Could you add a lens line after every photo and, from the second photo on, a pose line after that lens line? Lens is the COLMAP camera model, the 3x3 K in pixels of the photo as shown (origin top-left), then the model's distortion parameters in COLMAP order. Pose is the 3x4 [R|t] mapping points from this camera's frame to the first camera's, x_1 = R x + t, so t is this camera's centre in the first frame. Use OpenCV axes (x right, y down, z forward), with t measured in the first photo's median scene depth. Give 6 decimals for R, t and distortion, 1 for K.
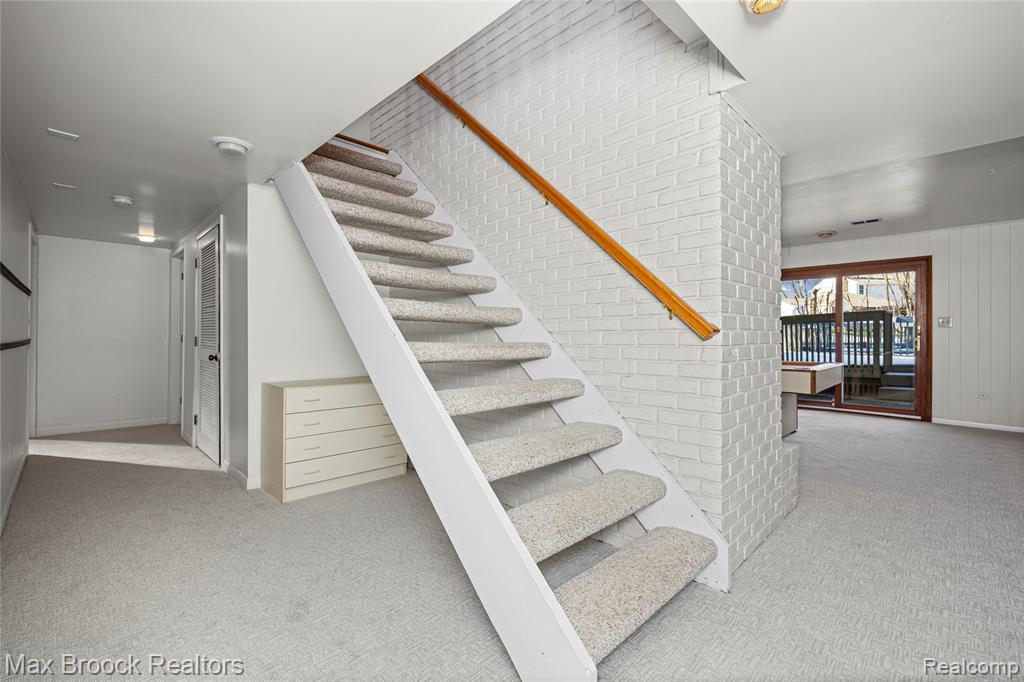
lens RADIAL K [[481.8, 0, 510.2], [0, 481.8, 334.2], [0, 0, 1]] dist [0.017305, -0.000166]
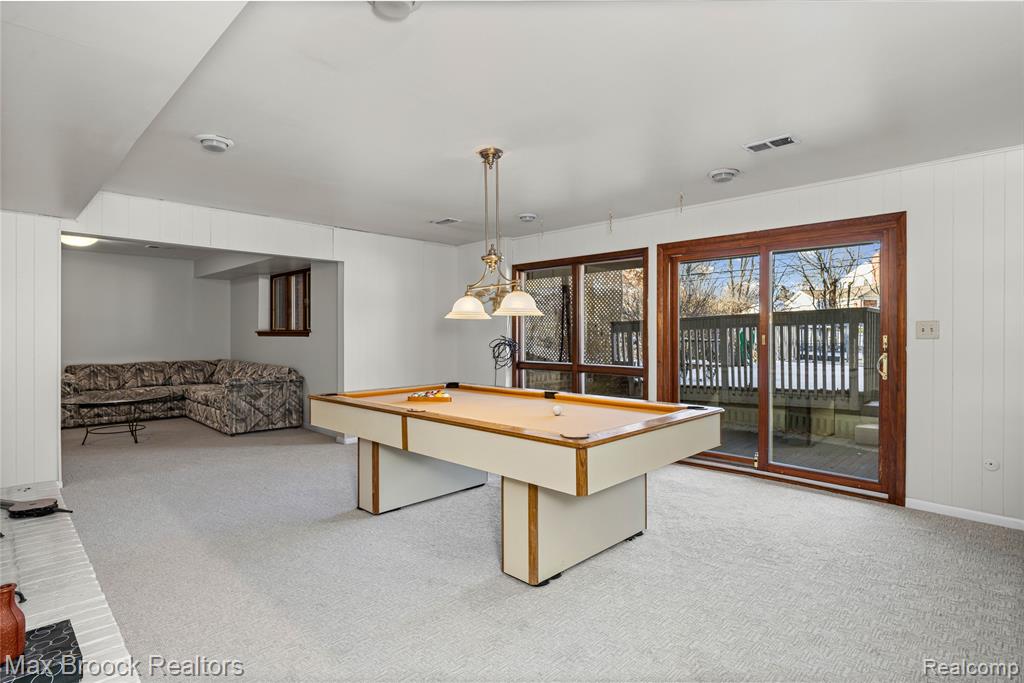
lens RADIAL K [[525.0, 0, 513.5], [0, 525.0, 342.7], [0, 0, 1]] dist [0.011787, -0.000470]
pose [[0.999642, -0.007692, -0.025628, 0.399127], [0.008168, 0.999795, 0.018519, -0.023399], [0.025481, -0.018721, 0.999500, 0.353481]]
